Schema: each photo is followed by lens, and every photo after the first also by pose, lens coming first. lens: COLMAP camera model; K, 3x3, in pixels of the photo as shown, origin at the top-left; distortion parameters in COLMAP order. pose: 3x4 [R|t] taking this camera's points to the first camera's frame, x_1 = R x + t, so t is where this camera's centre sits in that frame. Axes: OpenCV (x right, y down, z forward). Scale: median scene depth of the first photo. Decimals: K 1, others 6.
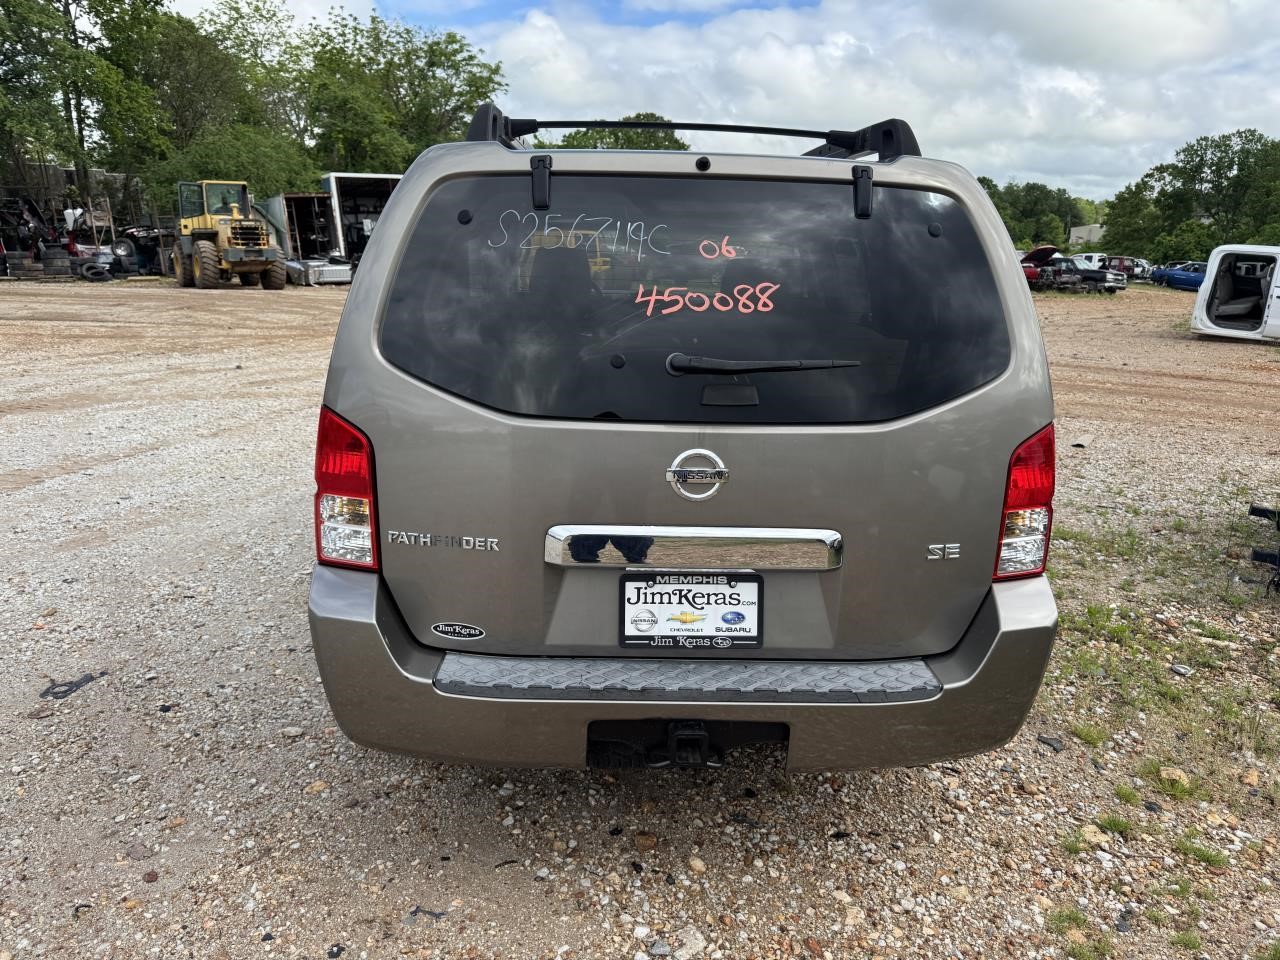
lens RADIAL K [[880.4, 0, 673.2], [0, 880.4, 488.9], [0, 0, 1]] dist [0.027223, -0.032796]
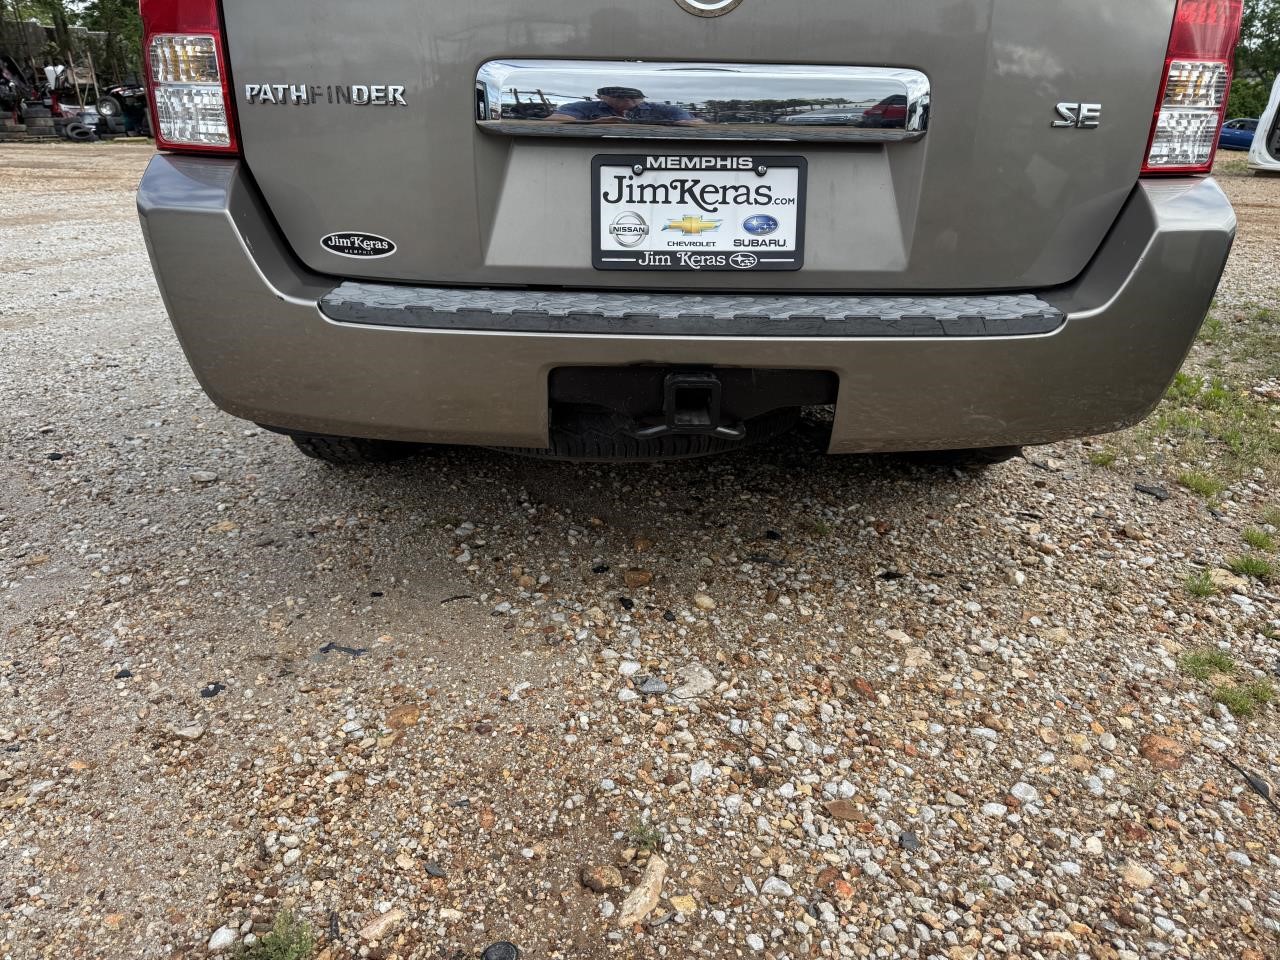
lens RADIAL K [[880.4, 0, 673.2], [0, 880.4, 488.9], [0, 0, 1]] dist [0.027223, -0.032796]
pose [[0.999900, 0.000797, -0.014101, 0.009821], [0.001078, 0.991183, 0.132494, 0.234714], [0.014082, -0.132496, 0.991084, 0.270649]]
